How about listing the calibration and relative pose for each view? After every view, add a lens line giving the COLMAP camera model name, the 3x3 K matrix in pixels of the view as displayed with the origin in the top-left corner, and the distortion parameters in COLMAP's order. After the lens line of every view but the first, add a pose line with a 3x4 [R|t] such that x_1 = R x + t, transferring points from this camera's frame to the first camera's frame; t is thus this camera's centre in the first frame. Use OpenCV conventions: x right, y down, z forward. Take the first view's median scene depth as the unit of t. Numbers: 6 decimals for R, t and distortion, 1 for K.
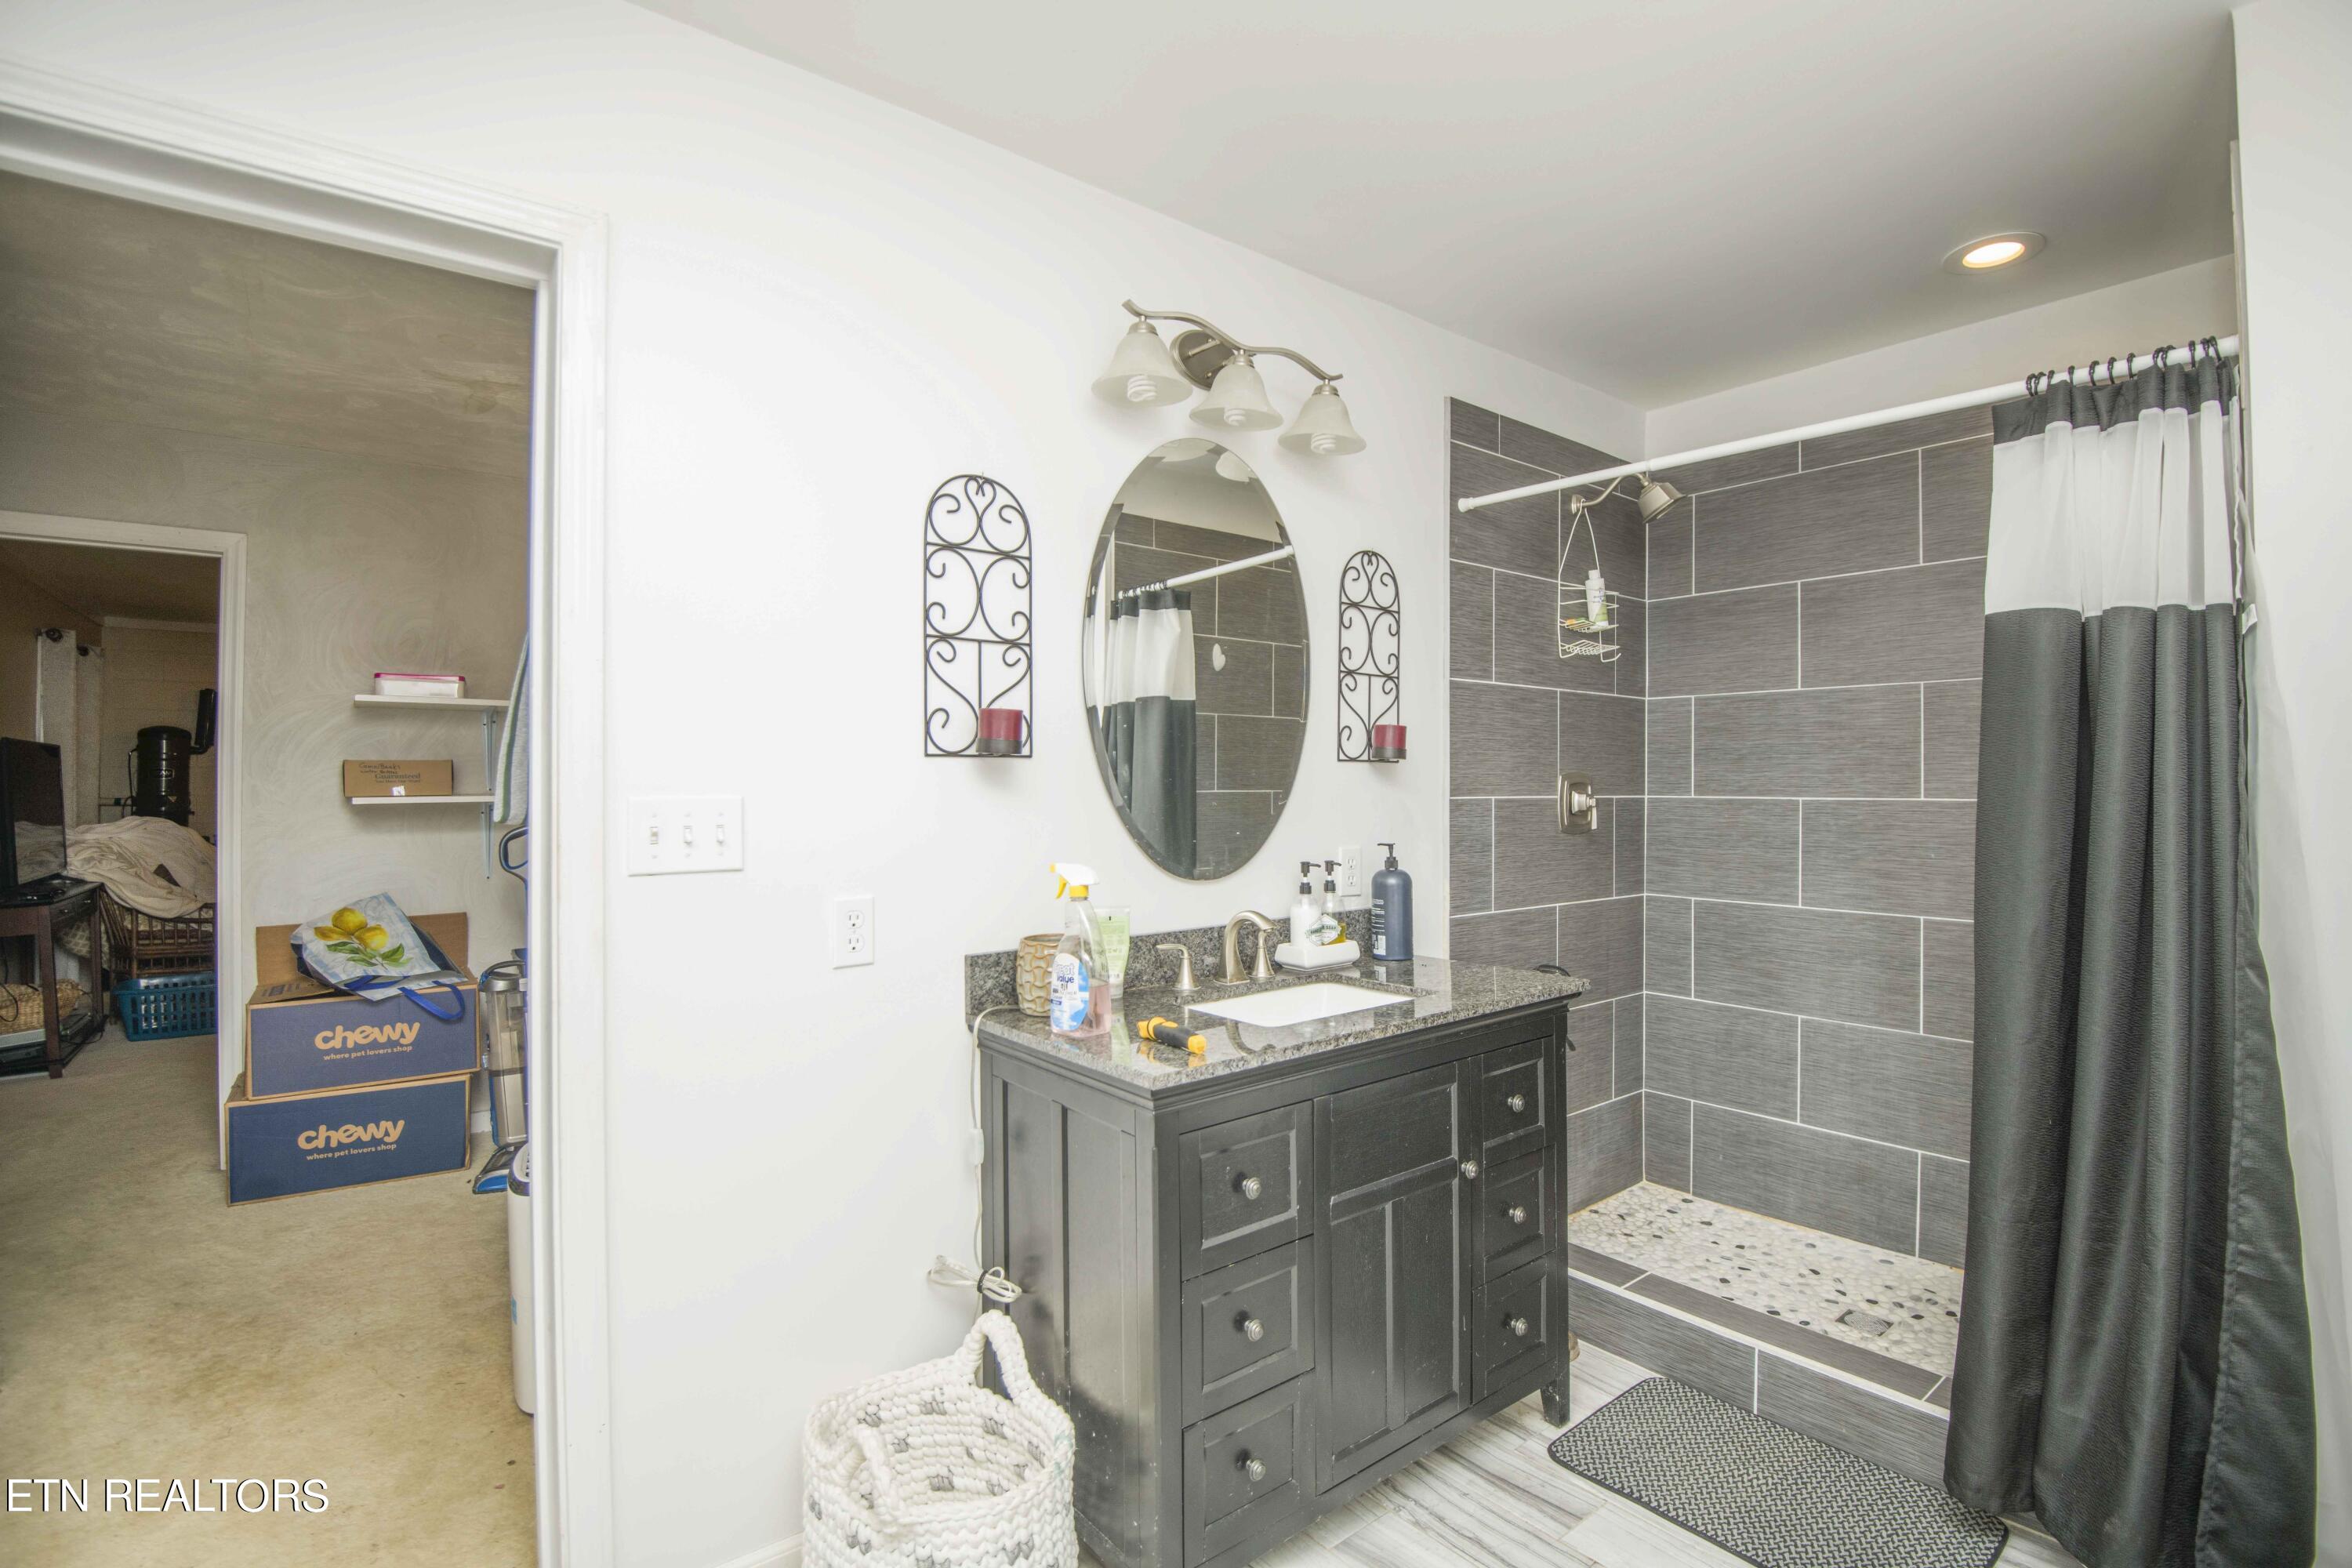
lens RADIAL K [[1073.0, 0, 1174.2], [0, 1073.0, 778.7], [0, 0, 1]] dist [-0.022485, -0.005705]
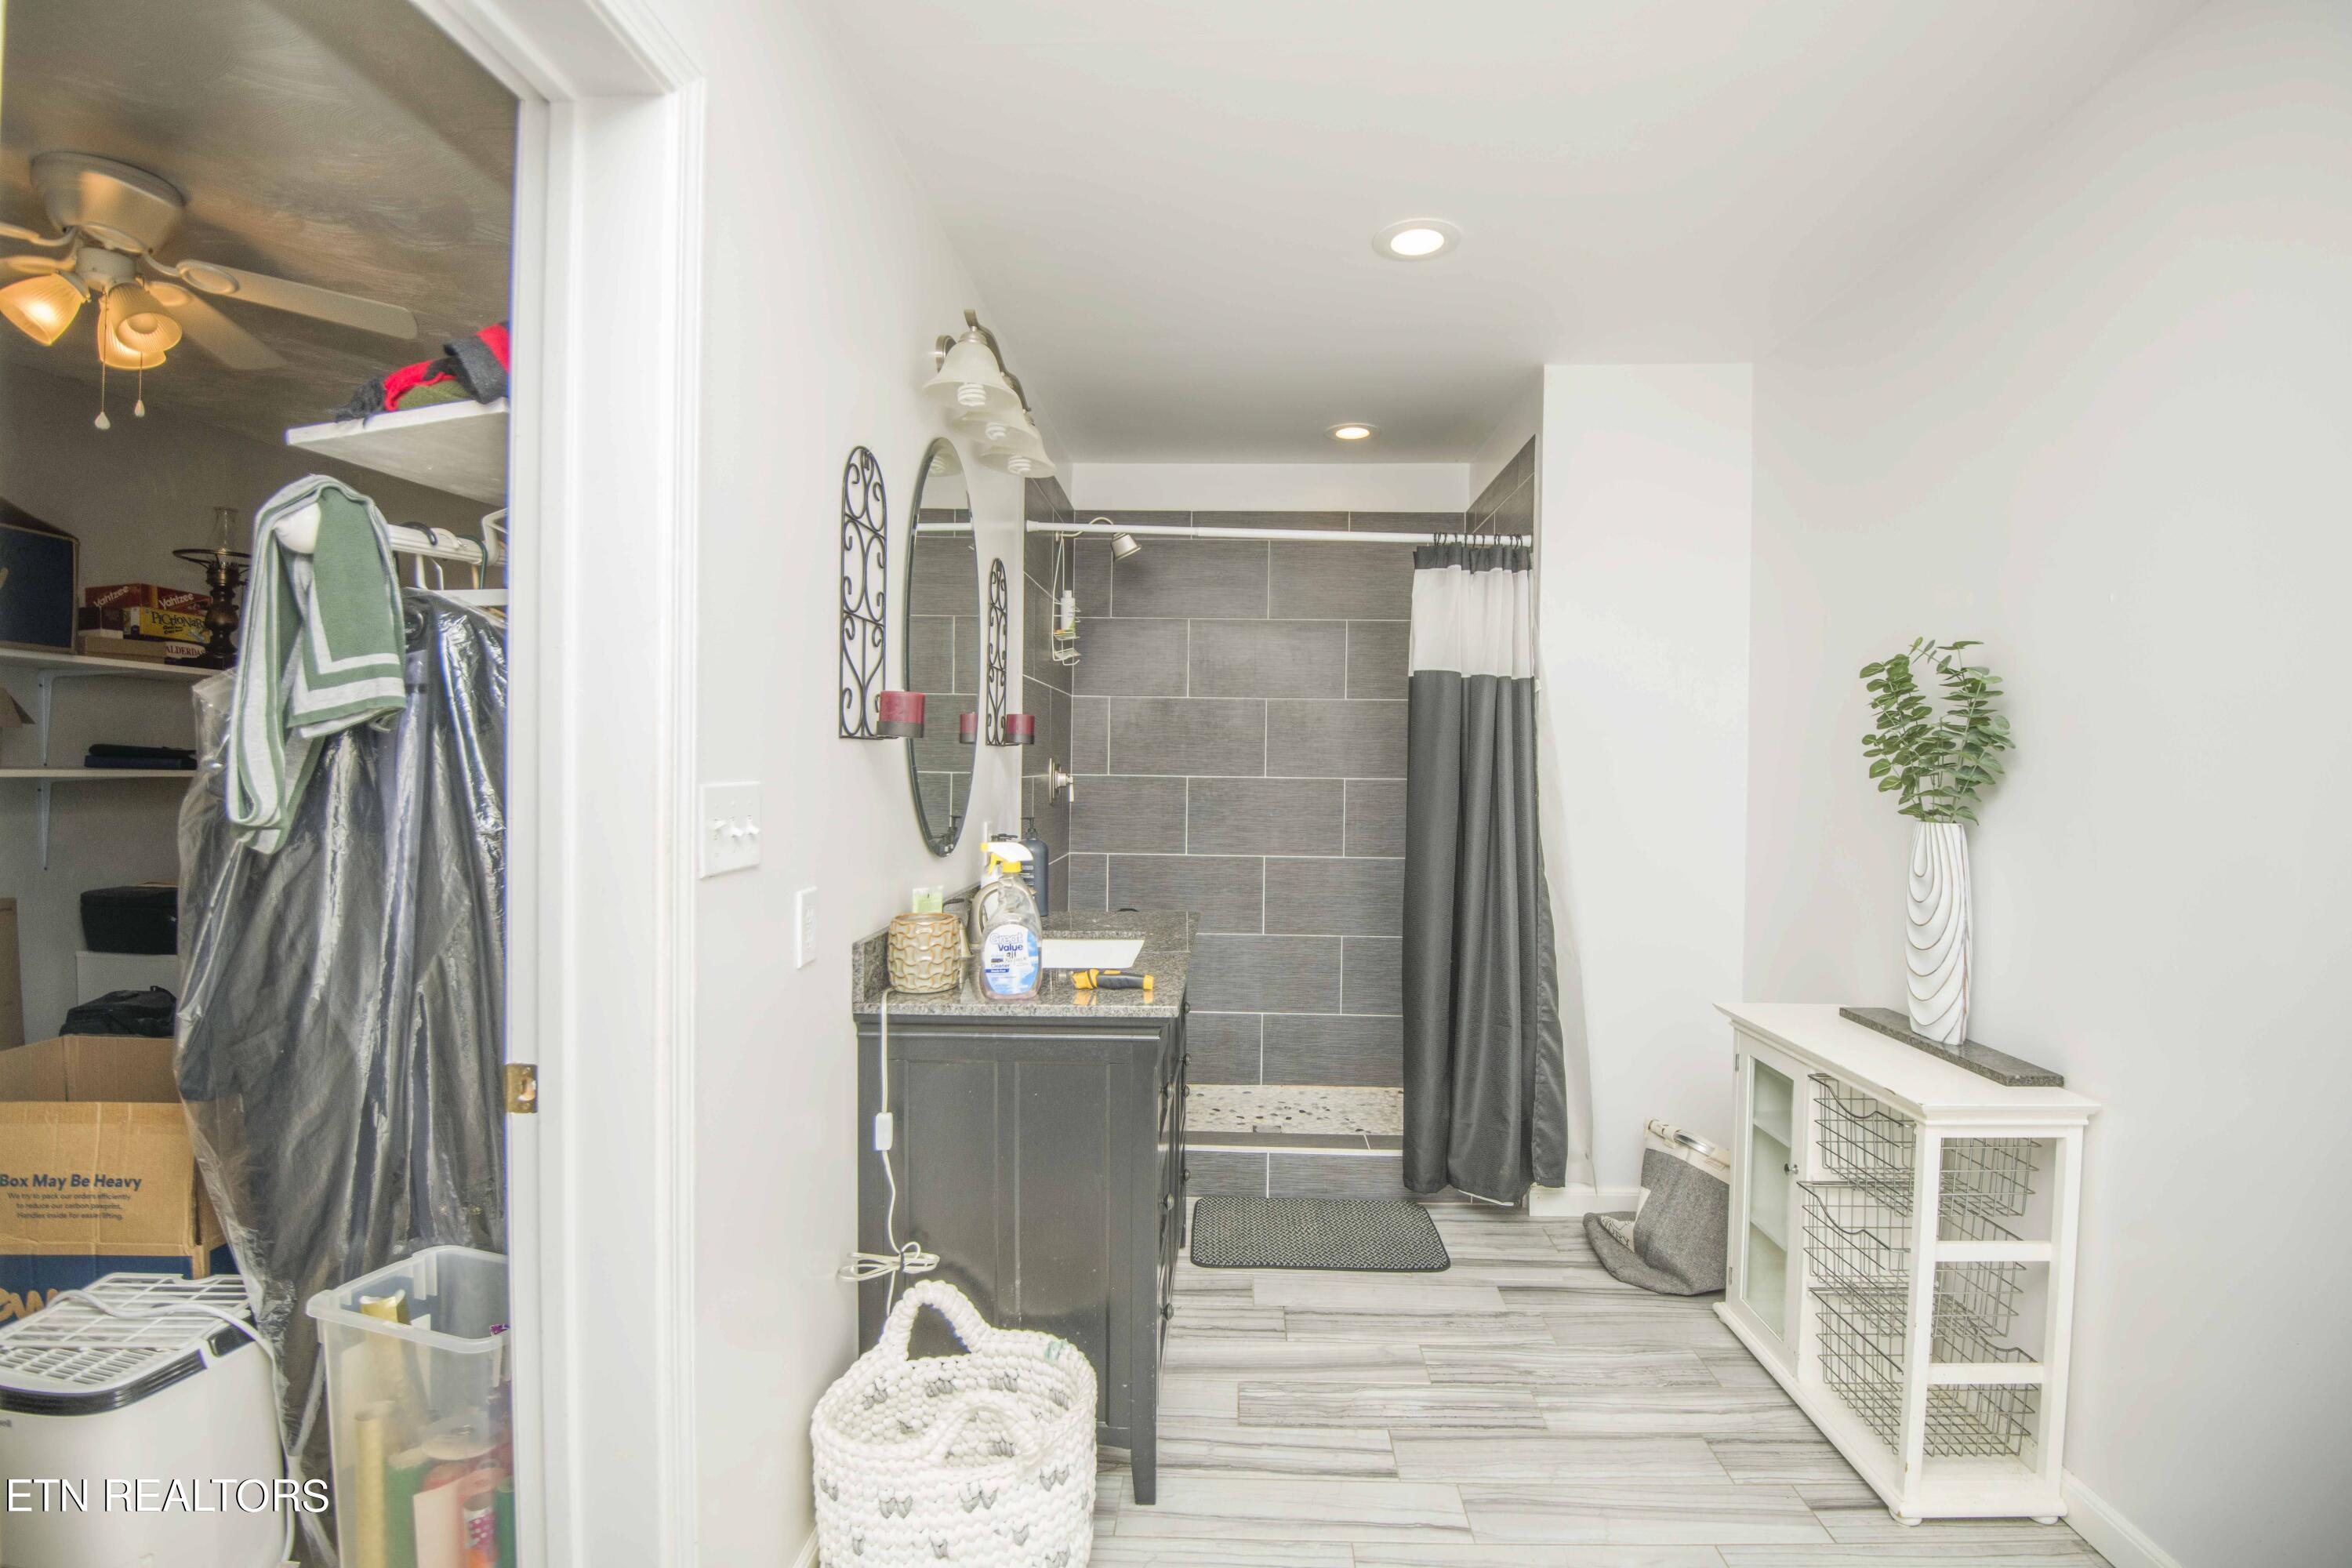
lens RADIAL K [[1073.0, 0, 1170.3], [0, 1073.0, 777.6], [0, 0, 1]] dist [-0.022485, -0.005705]
pose [[0.664809, -0.002864, 0.747008, -0.609935], [-0.015746, 0.999717, 0.017846, -0.005911], [-0.746847, -0.023627, 0.664576, 0.119540]]
